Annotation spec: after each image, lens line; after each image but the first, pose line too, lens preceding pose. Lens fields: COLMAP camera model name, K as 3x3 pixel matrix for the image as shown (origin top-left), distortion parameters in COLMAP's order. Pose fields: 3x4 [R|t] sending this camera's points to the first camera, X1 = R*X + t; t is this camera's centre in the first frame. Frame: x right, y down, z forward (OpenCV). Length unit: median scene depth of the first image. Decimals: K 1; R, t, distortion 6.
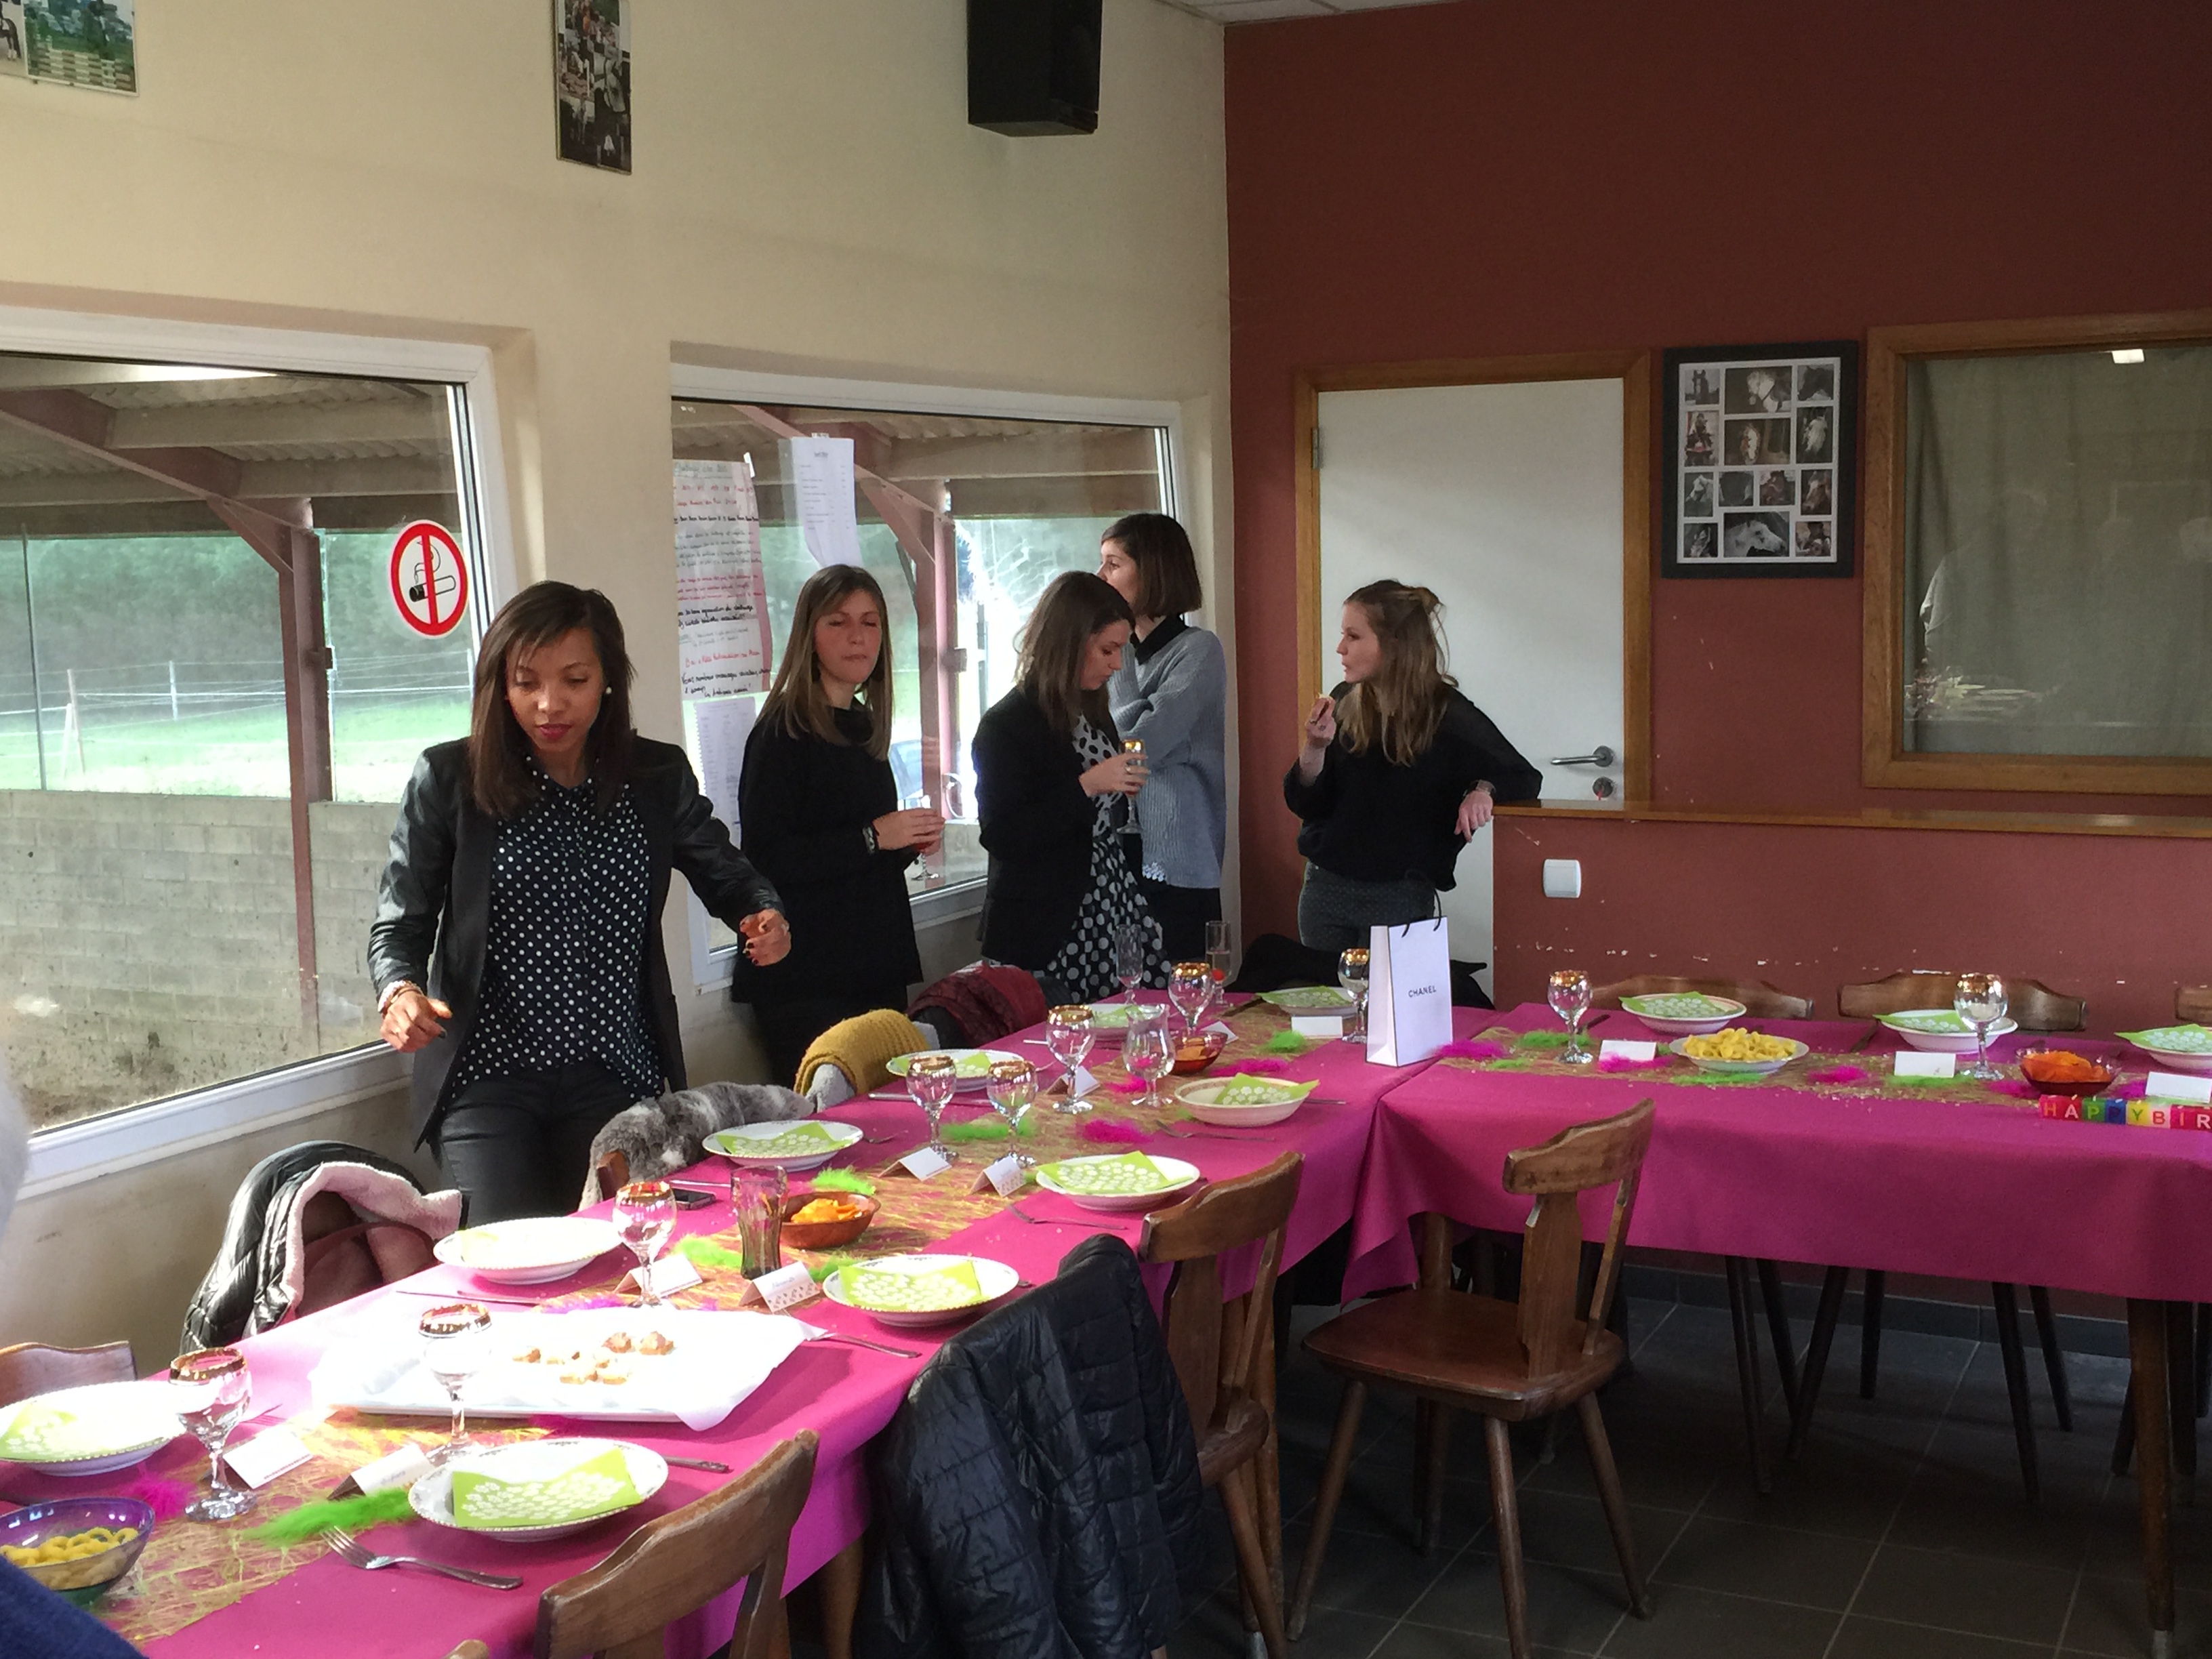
lens RADIAL K [[2624.4, 0, 1106.8], [0, 2624.4, 824.6], [0, 0, 1]] dist [0.012711, -0.016949]
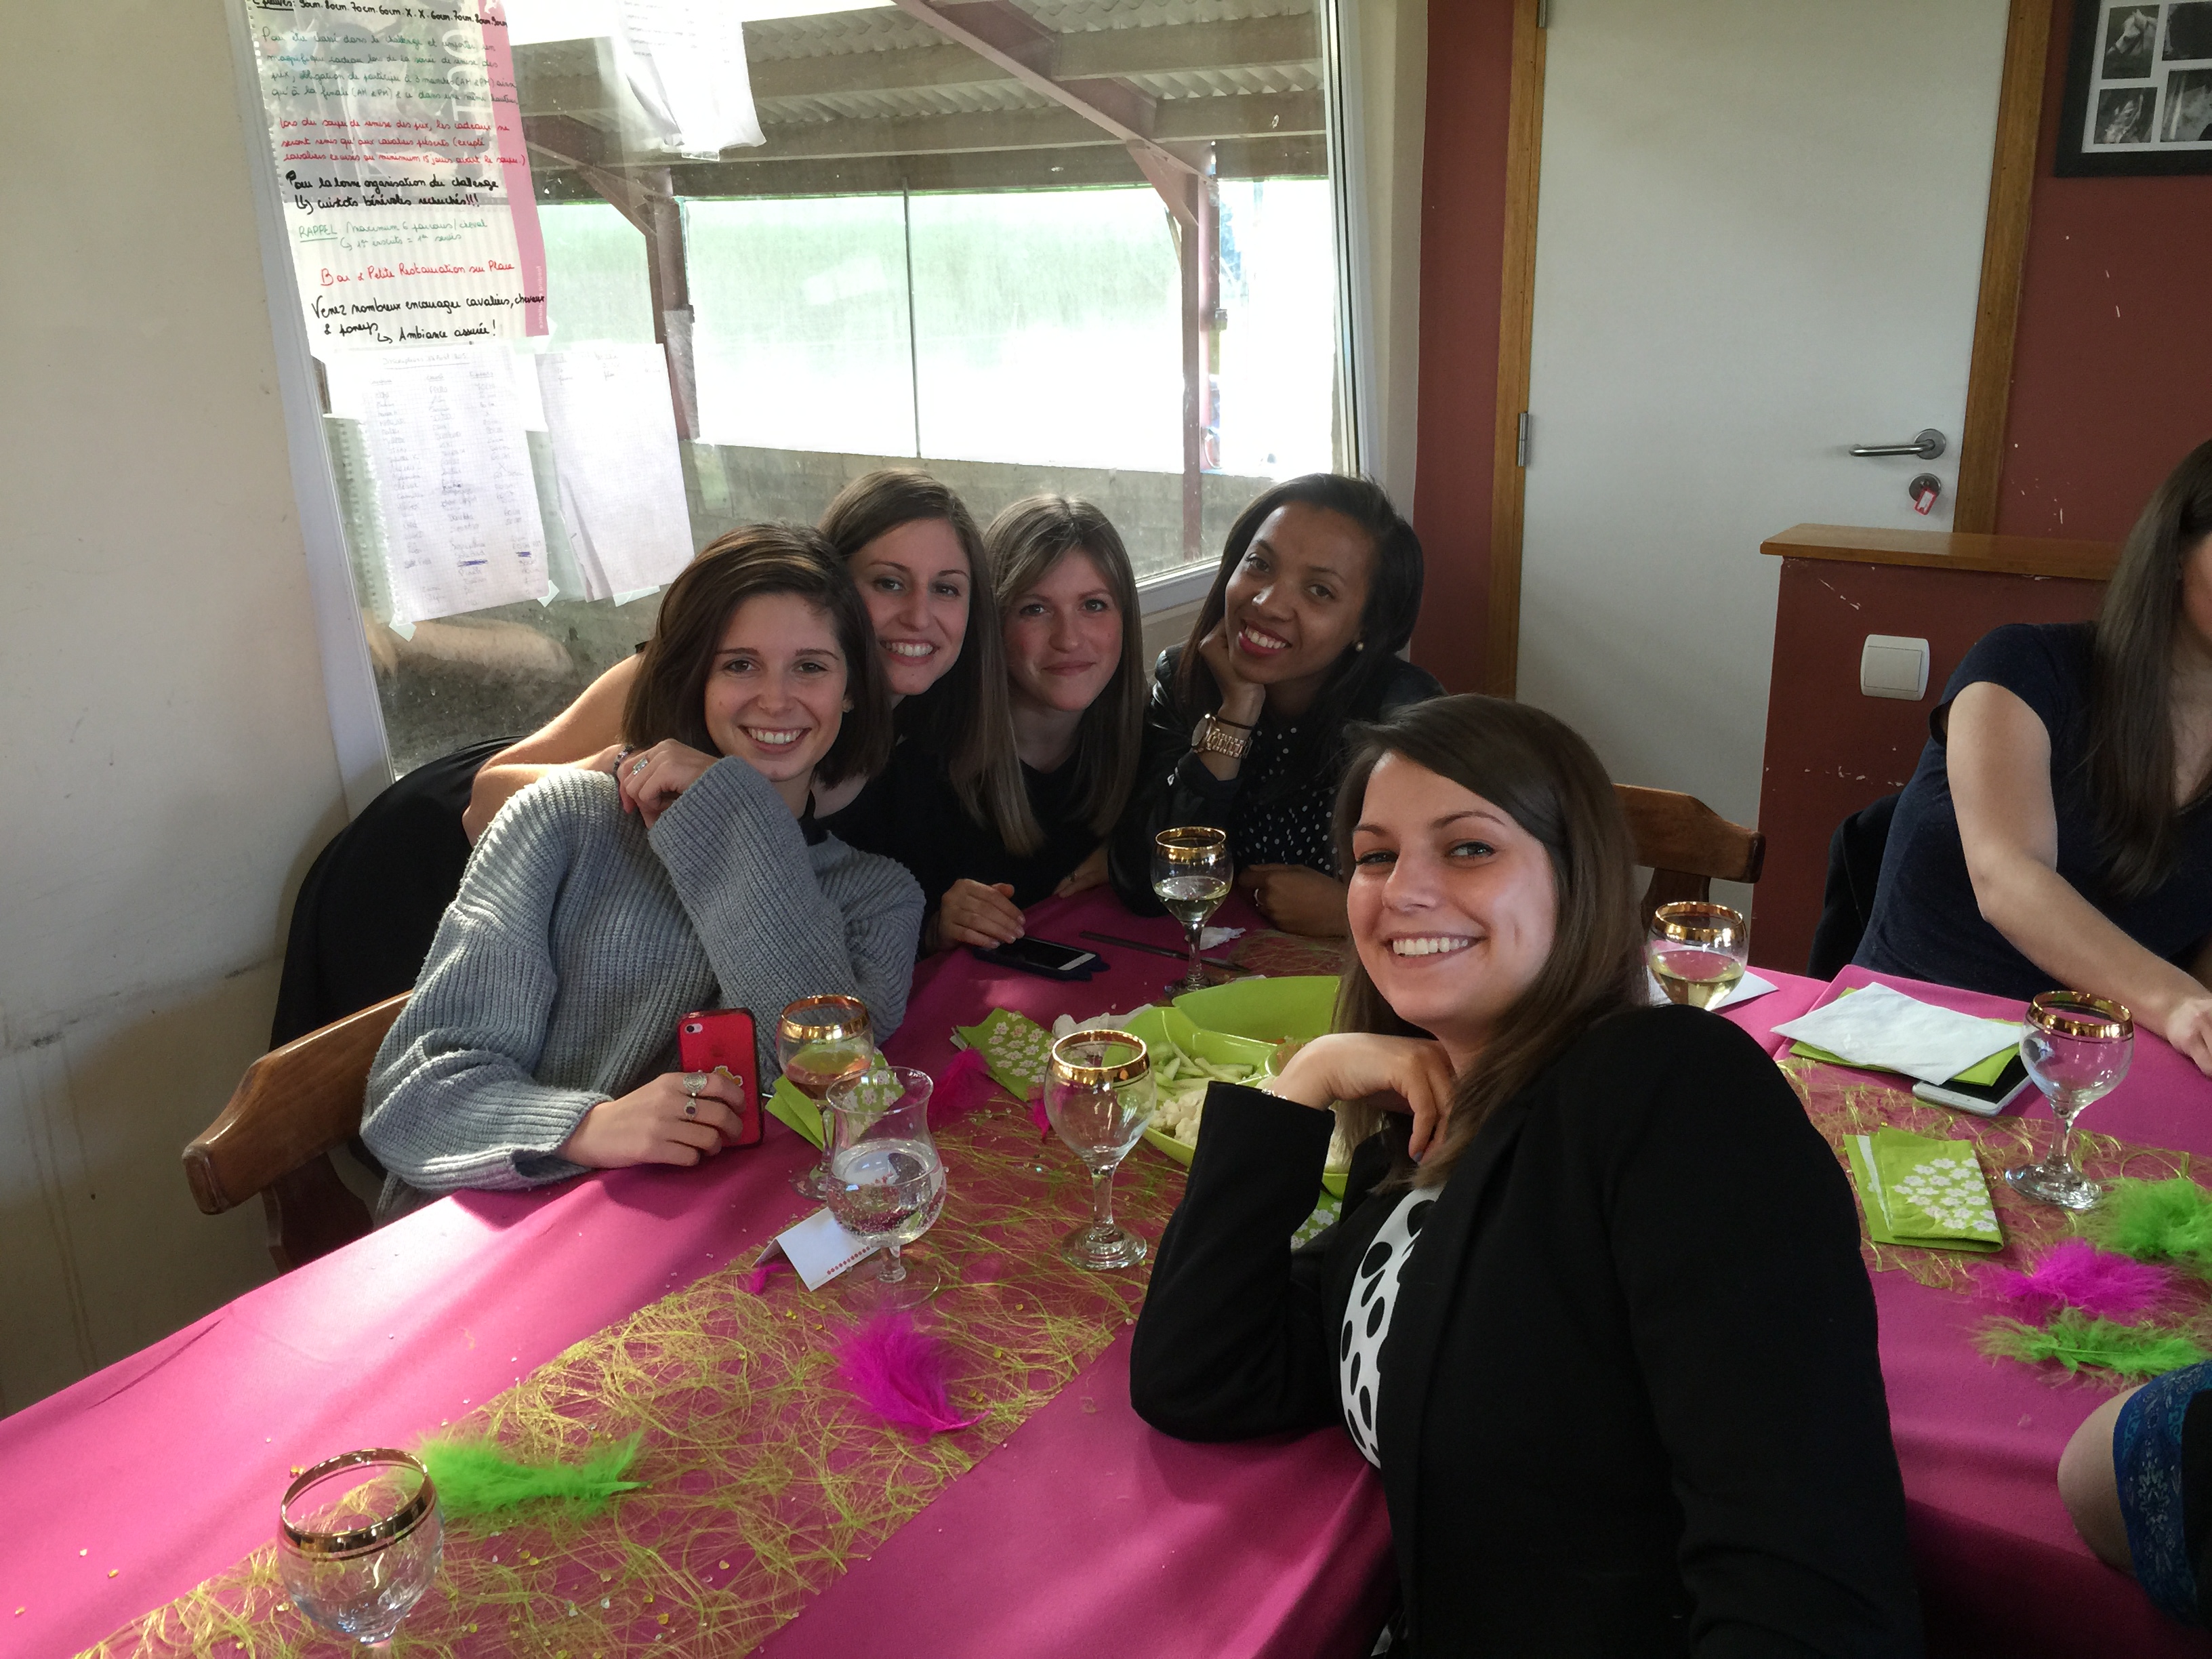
lens RADIAL K [[1918.5, 0, 1102.5], [0, 1918.5, 821.1], [0, 0, 1]] dist [0.071569, -0.097868]
pose [[0.988475, 0.045135, -0.144496, 0.051318], [-0.017262, 0.981897, 0.188625, -0.022268], [0.150394, -0.183957, 0.971361, 0.461587]]
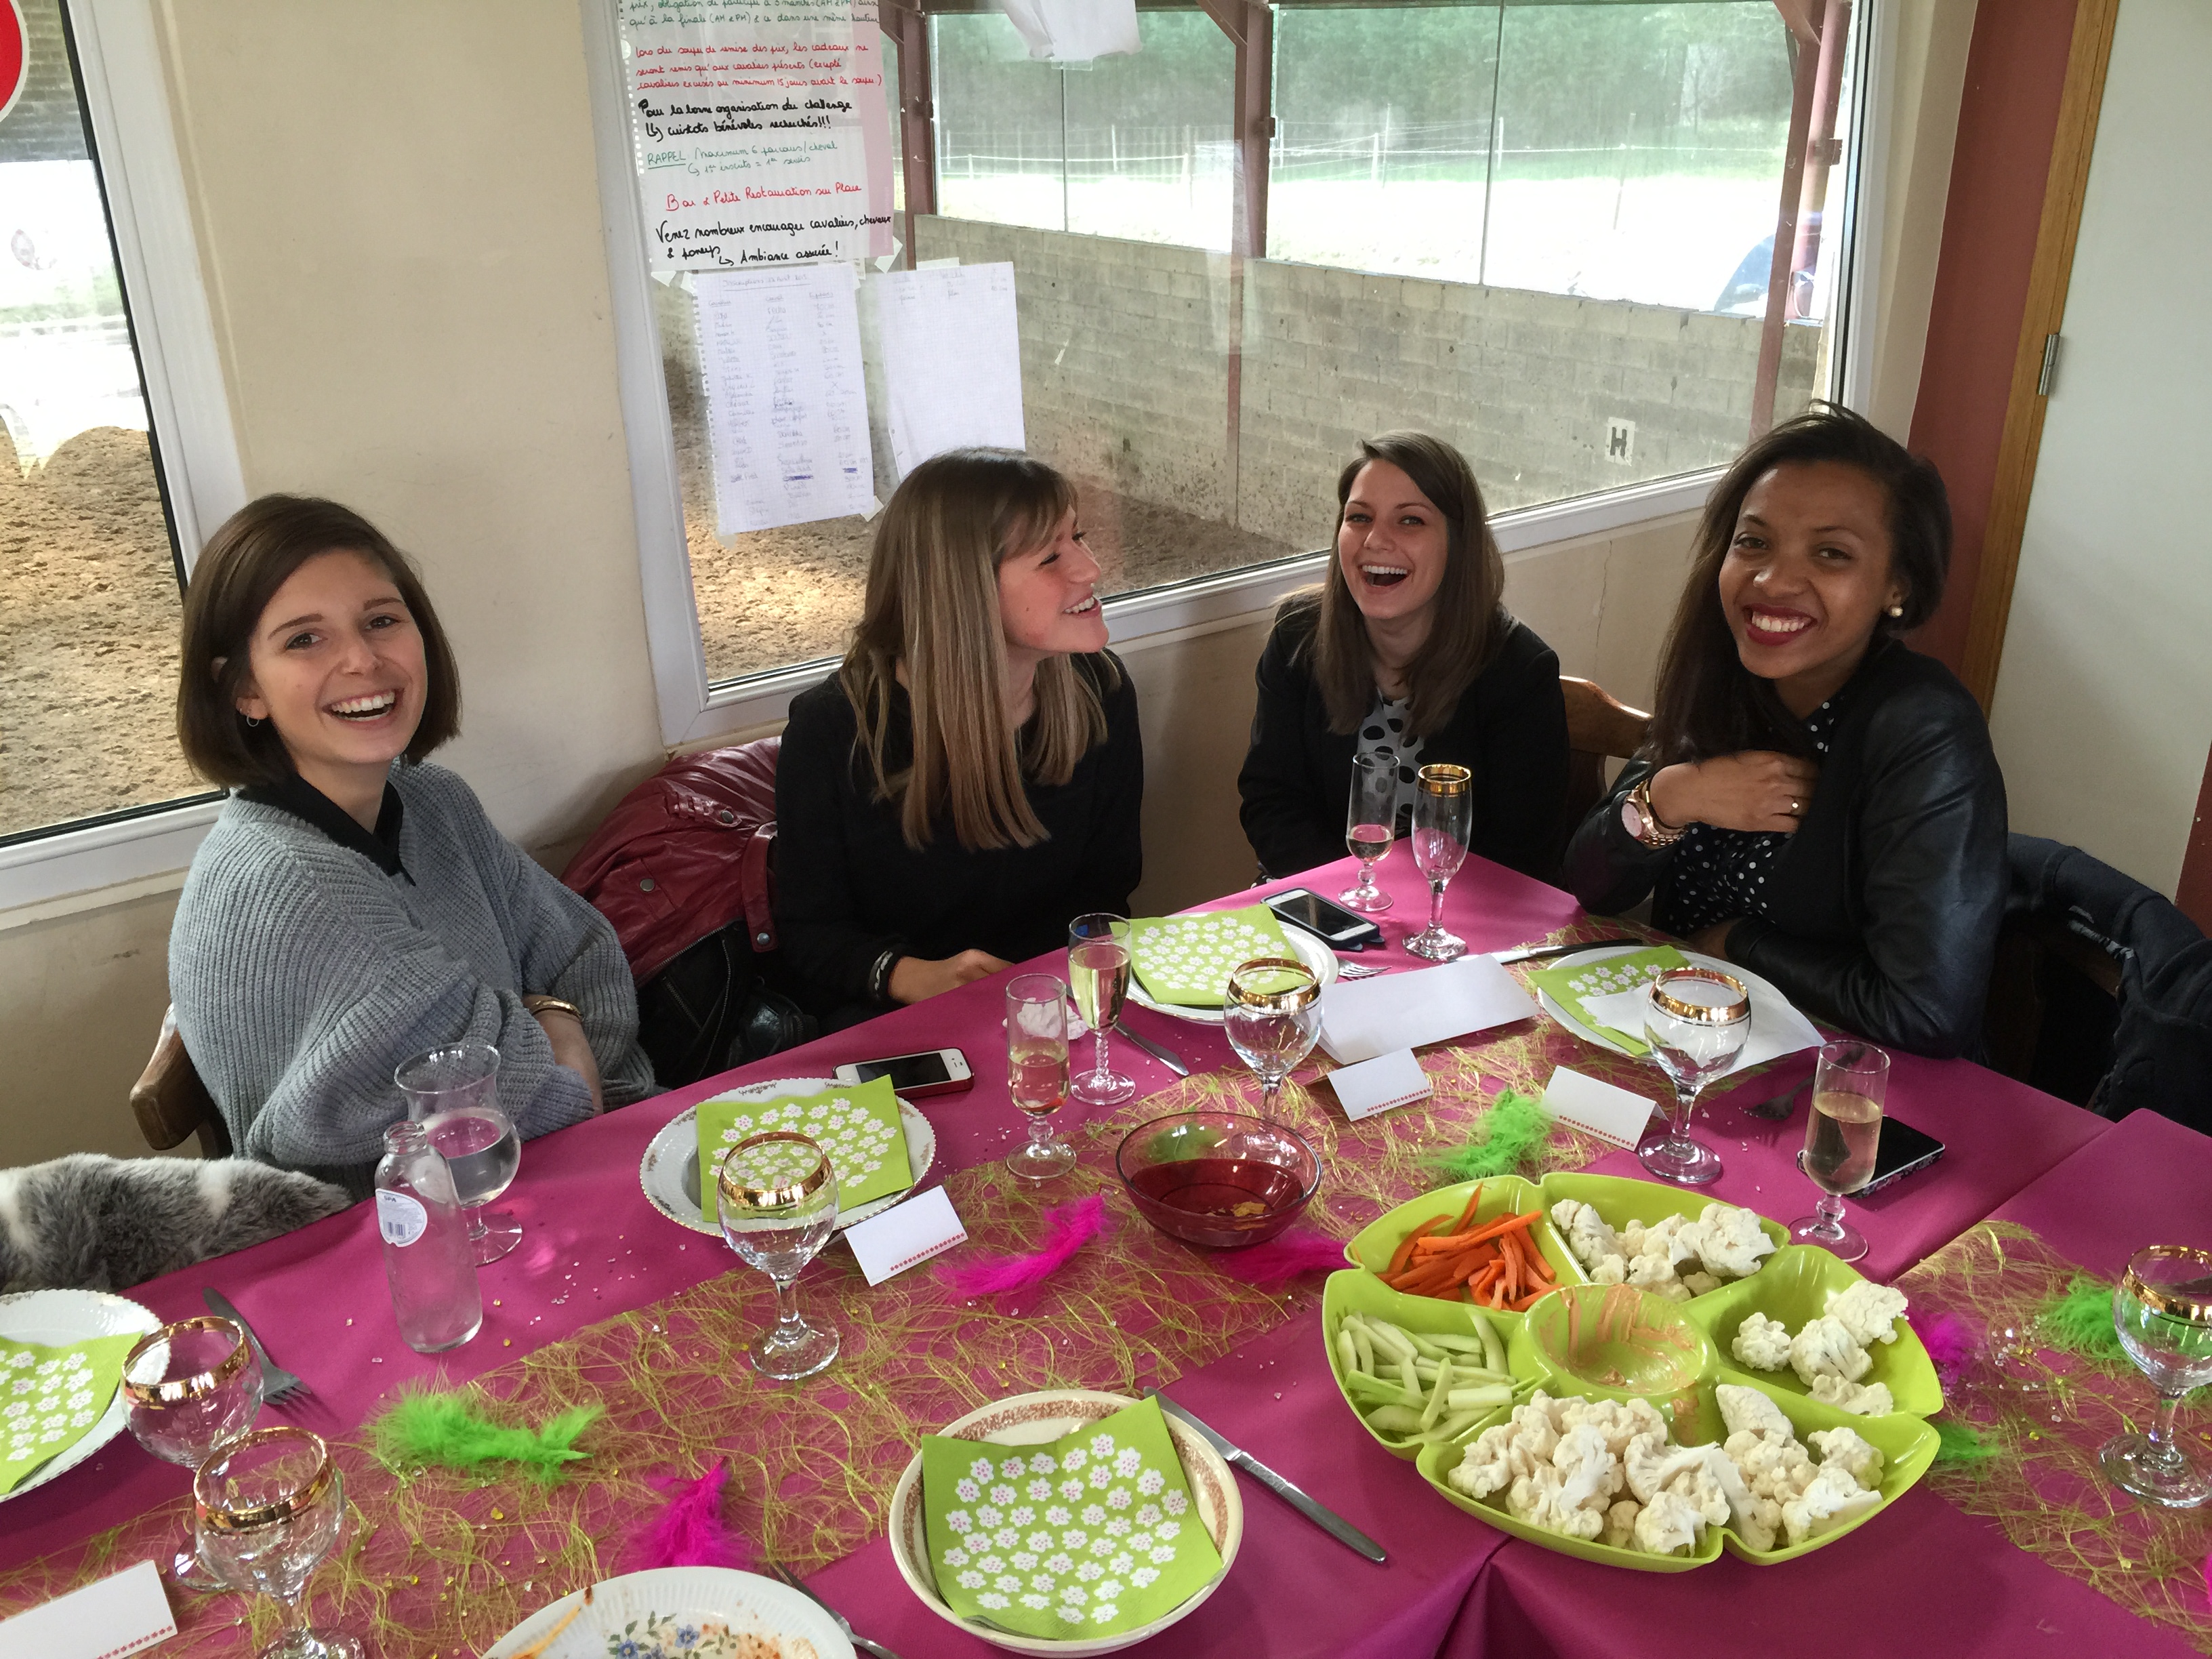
lens RADIAL K [[1899.0, 0, 1076.2], [0, 1899.0, 829.0], [0, 0, 1]] dist [0.046104, -0.011304]
pose [[0.890873, 0.190334, -0.412453, 0.093312], [-0.064584, 0.951831, 0.299743, -0.047804], [0.449637, -0.240395, 0.860254, 0.489649]]
